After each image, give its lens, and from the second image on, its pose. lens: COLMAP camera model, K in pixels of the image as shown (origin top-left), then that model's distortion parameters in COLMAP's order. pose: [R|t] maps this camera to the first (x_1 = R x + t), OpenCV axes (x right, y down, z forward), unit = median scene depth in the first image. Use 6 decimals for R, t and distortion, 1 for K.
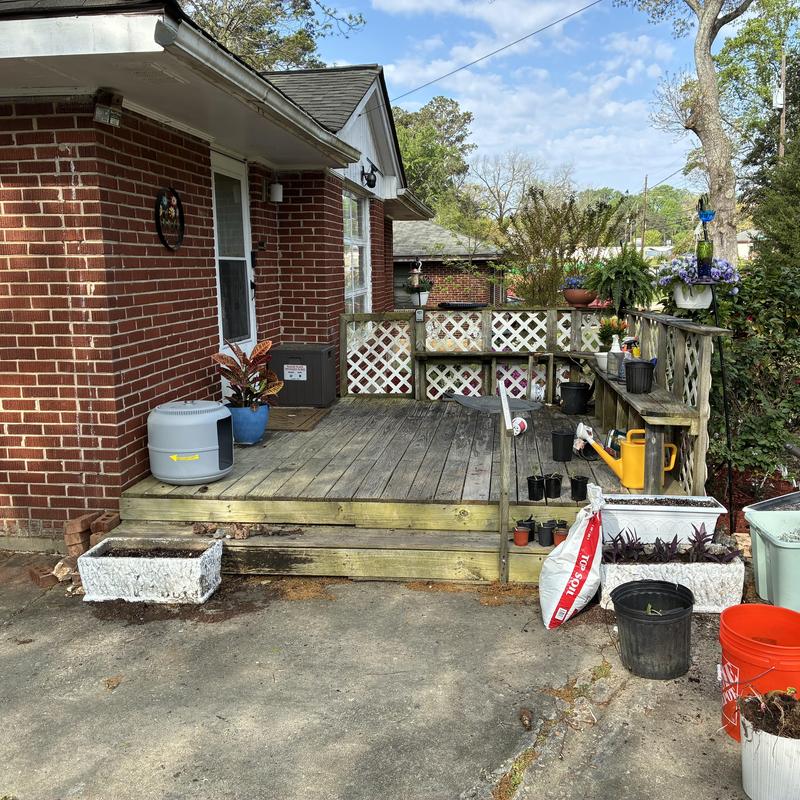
lens RADIAL K [[809.1, 0, 398.9], [0, 809.1, 383.2], [0, 0, 1]] dist [0.064735, -0.080117]
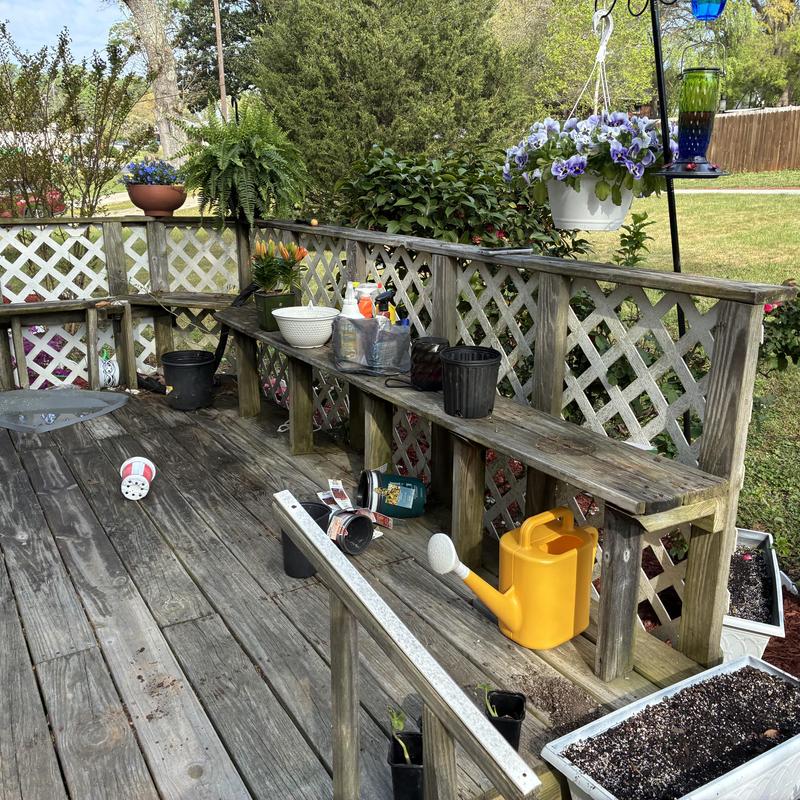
lens RADIAL K [[809.1, 0, 398.9], [0, 809.1, 383.2], [0, 0, 1]] dist [0.064735, -0.080117]
pose [[0.784190, -0.150105, 0.602092, -0.012693], [0.071925, 0.985748, 0.152075, -0.051515], [-0.616339, -0.075950, 0.783810, 0.422708]]
